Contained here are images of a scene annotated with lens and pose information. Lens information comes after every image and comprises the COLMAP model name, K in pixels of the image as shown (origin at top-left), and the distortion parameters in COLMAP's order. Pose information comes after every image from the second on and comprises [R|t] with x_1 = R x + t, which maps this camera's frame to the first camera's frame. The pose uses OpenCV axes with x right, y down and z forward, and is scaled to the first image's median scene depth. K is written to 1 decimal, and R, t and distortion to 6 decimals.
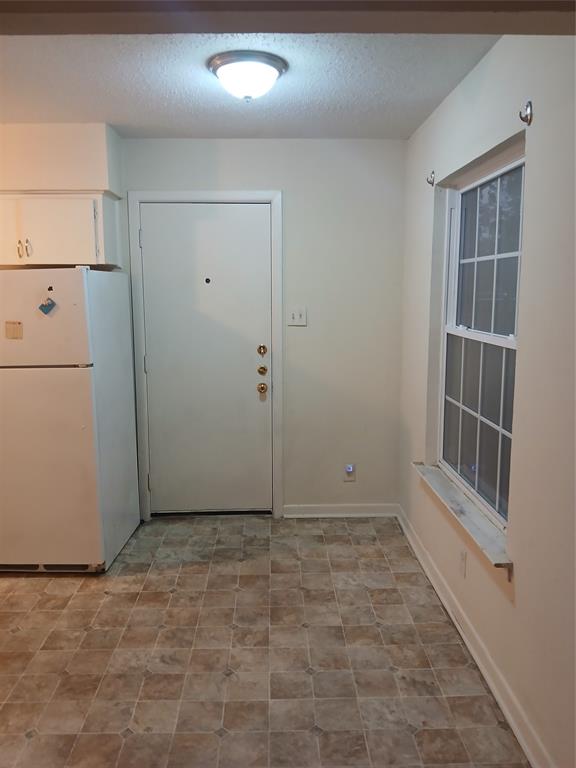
lens RADIAL K [[595.7, 0, 277.1], [0, 595.7, 376.2], [0, 0, 1]] dist [0.041888, -0.100324]
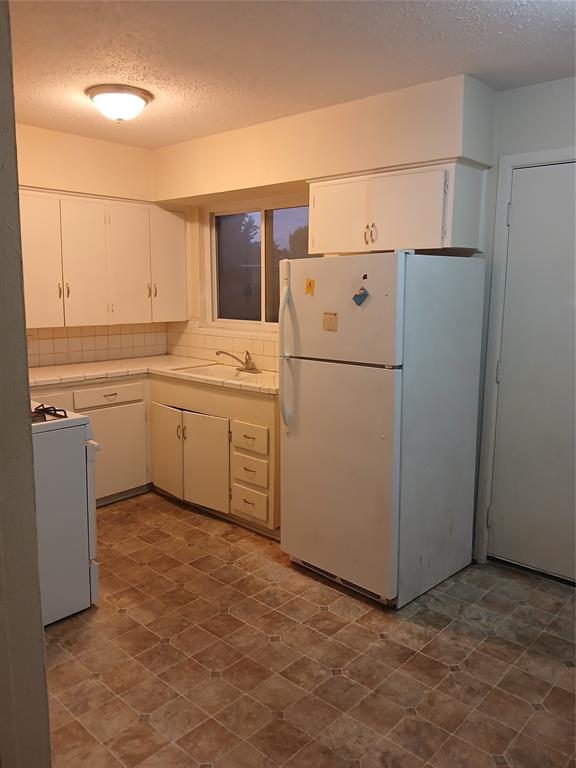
lens RADIAL K [[595.7, 0, 282.7], [0, 595.7, 376.4], [0, 0, 1]] dist [0.041888, -0.100324]
pose [[0.722172, 0.117282, -0.681699, 0.144658], [-0.107579, 0.992573, 0.056800, -0.035535], [0.683297, 0.032318, 0.729425, 0.266189]]
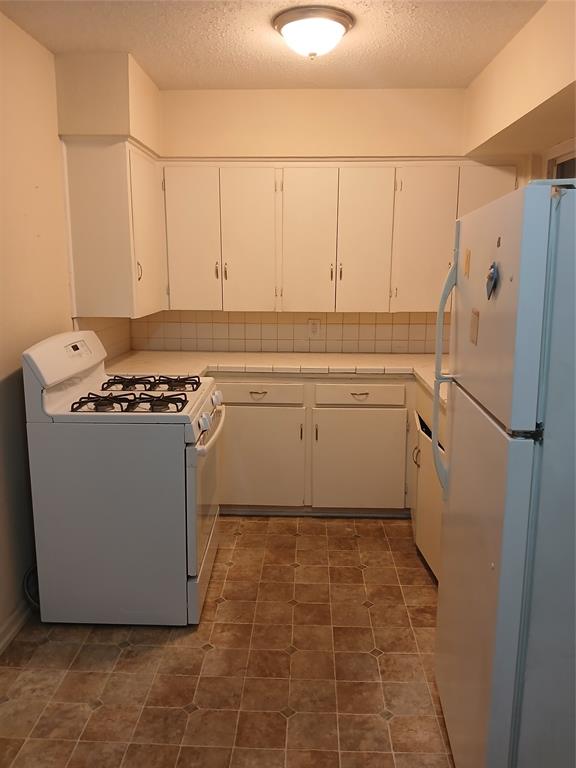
lens RADIAL K [[595.7, 0, 280.0], [0, 595.7, 375.9], [0, 0, 1]] dist [0.041888, -0.100324]
pose [[-0.056845, 0.190267, -0.980085, 0.080685], [-0.137271, 0.970860, 0.196438, -0.109728], [0.988901, 0.145704, -0.029070, 0.827364]]
